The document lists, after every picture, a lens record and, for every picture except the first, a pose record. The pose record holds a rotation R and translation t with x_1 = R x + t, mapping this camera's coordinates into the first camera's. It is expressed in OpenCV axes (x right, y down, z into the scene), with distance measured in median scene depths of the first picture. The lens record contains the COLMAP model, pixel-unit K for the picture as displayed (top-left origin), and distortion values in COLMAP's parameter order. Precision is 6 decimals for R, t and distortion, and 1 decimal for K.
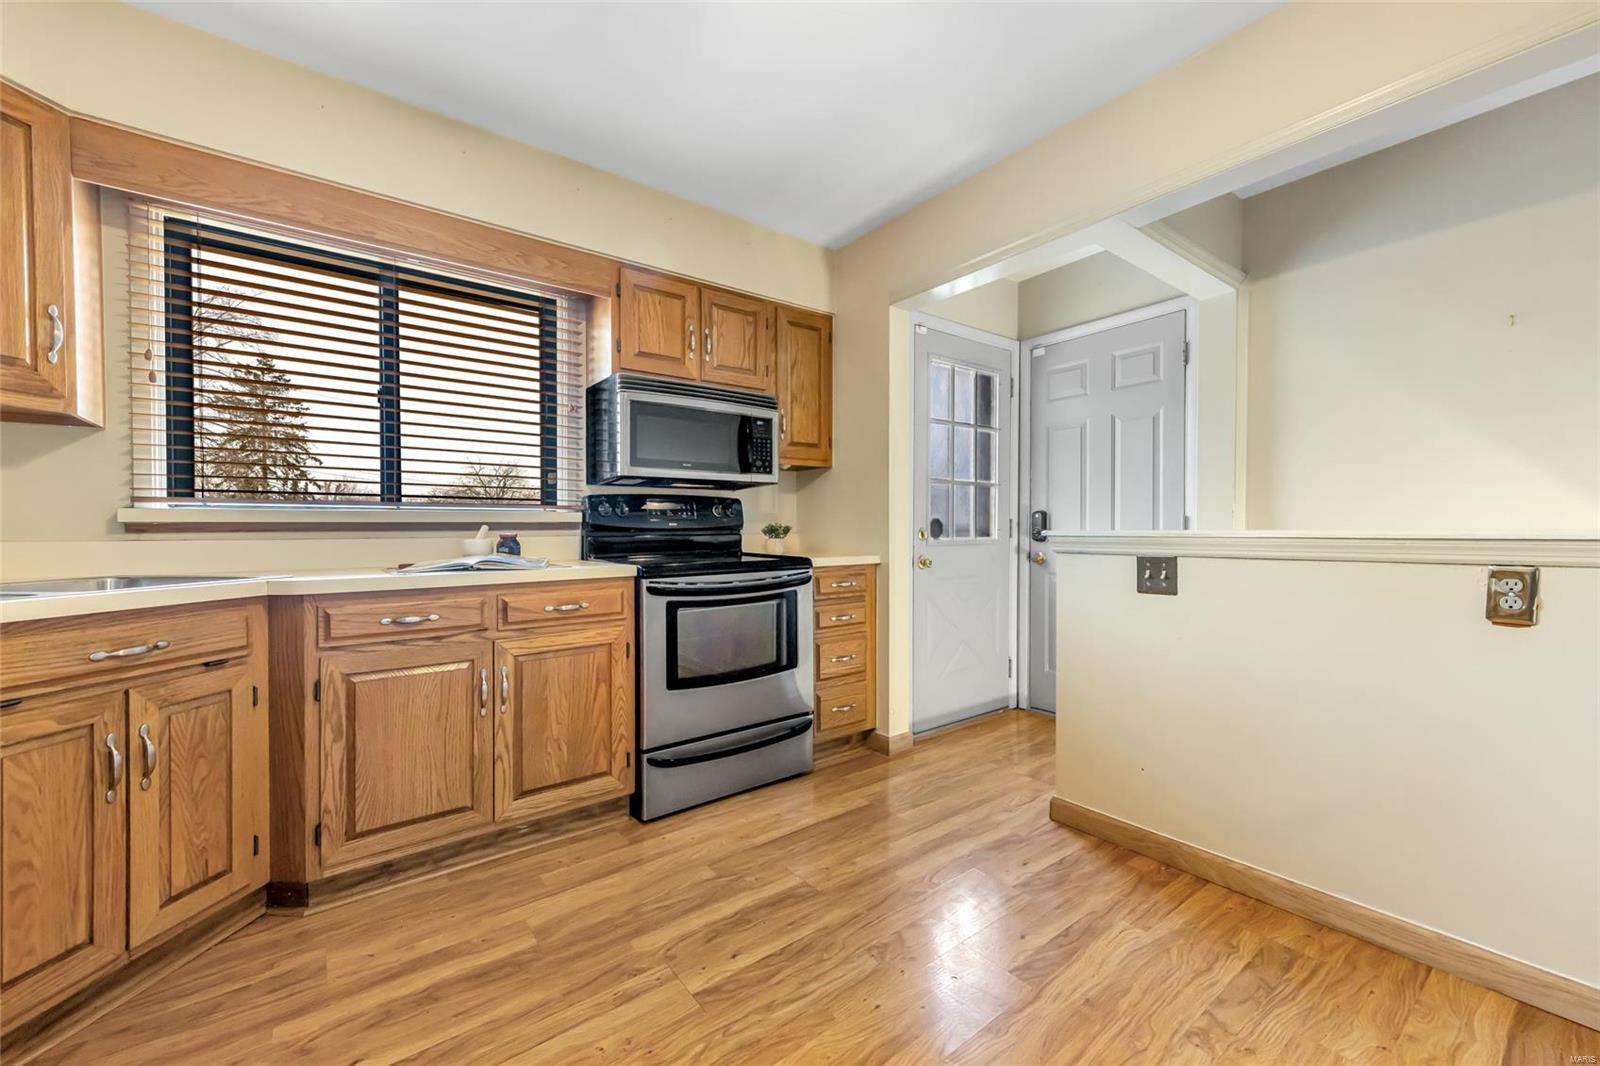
lens RADIAL K [[634.7, 0, 802.5], [0, 634.7, 527.9], [0, 0, 1]] dist [0.006920, -0.001086]
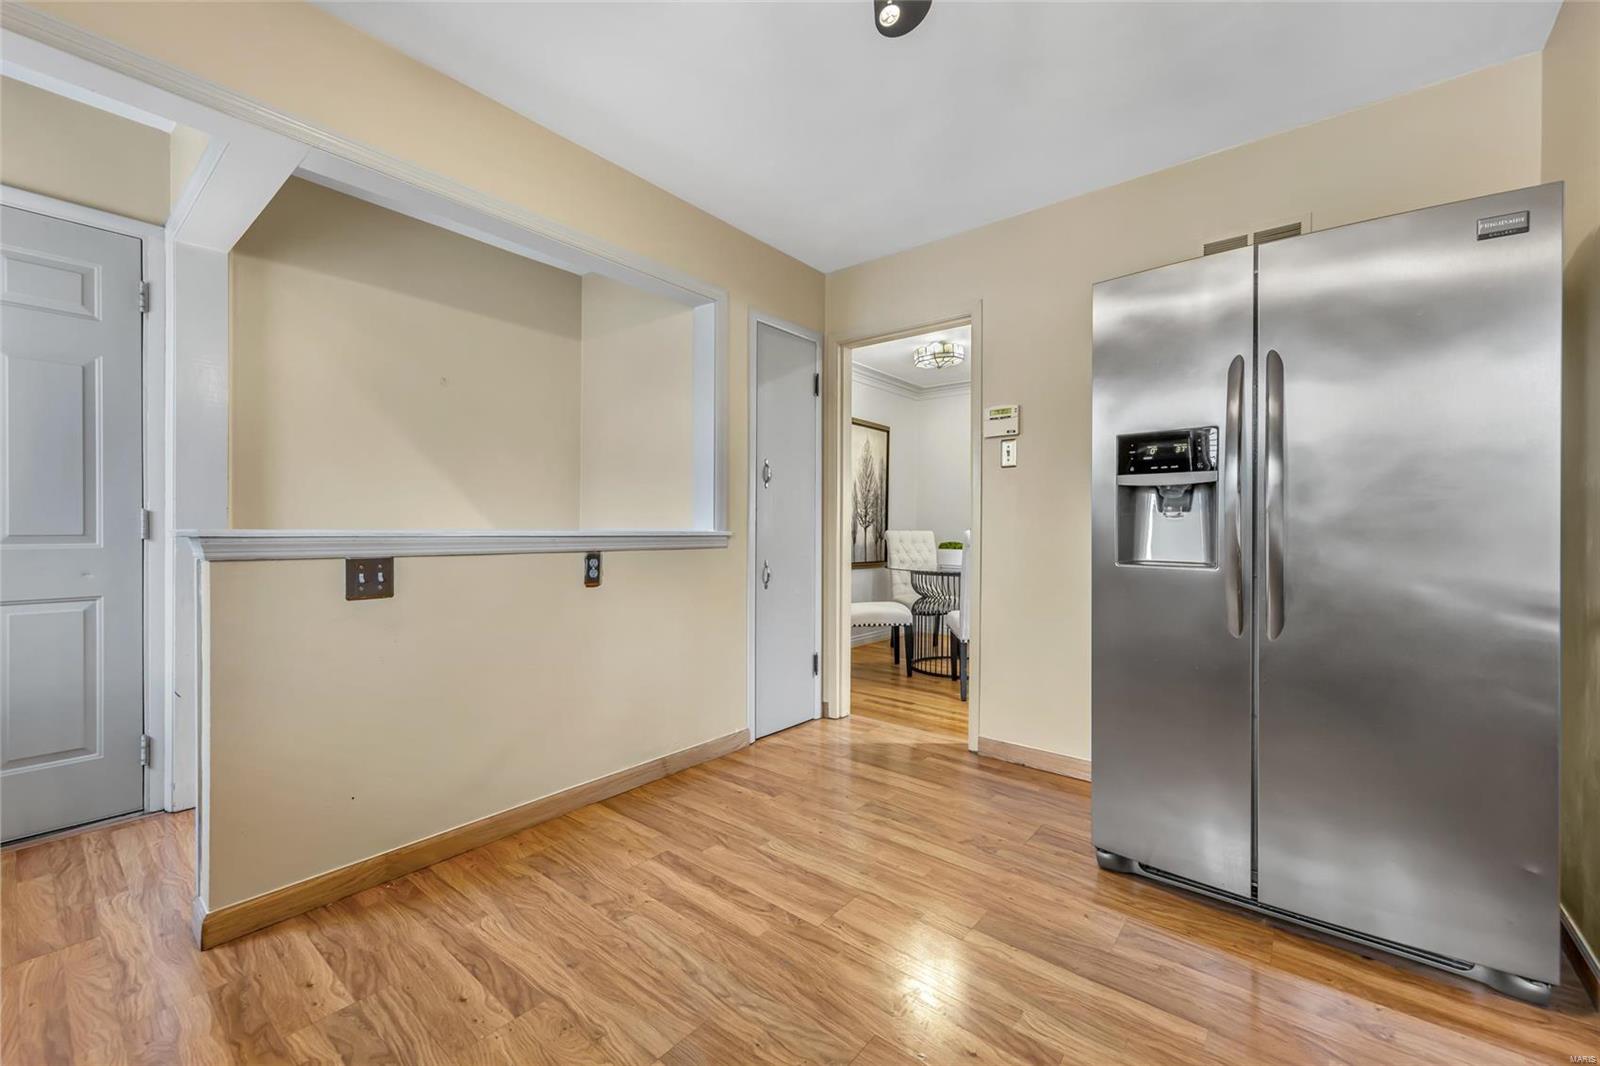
lens RADIAL K [[634.7, 0, 797.7], [0, 634.7, 529.6], [0, 0, 1]] dist [0.006920, -0.001086]
pose [[-0.222653, 0.002080, 0.974896, -0.605327], [-0.008341, 0.999957, -0.004038, 0.002889], [-0.974862, -0.009030, -0.222626, 0.760683]]
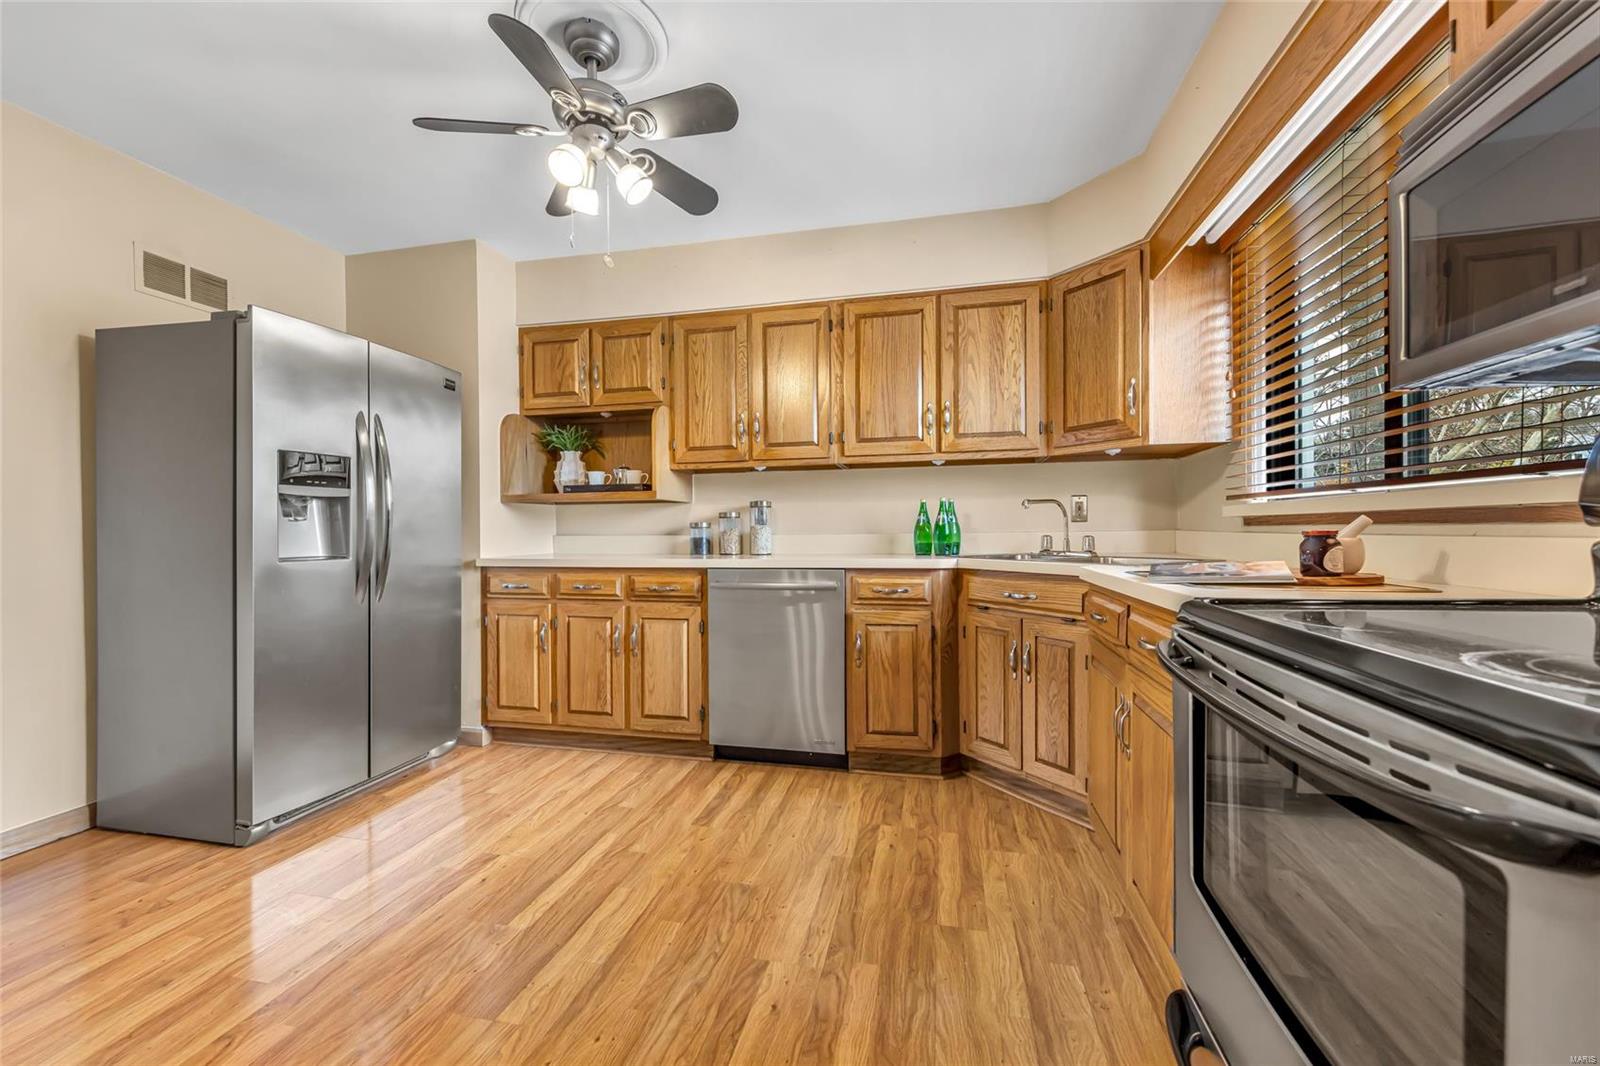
lens RADIAL K [[634.7, 0, 797.0], [0, 634.7, 531.1], [0, 0, 1]] dist [0.006920, -0.001086]
pose [[-0.775227, 0.017298, -0.631446, 0.409318], [0.015290, 0.999846, 0.008618, -0.003291], [0.631497, -0.002974, -0.775372, 1.666211]]
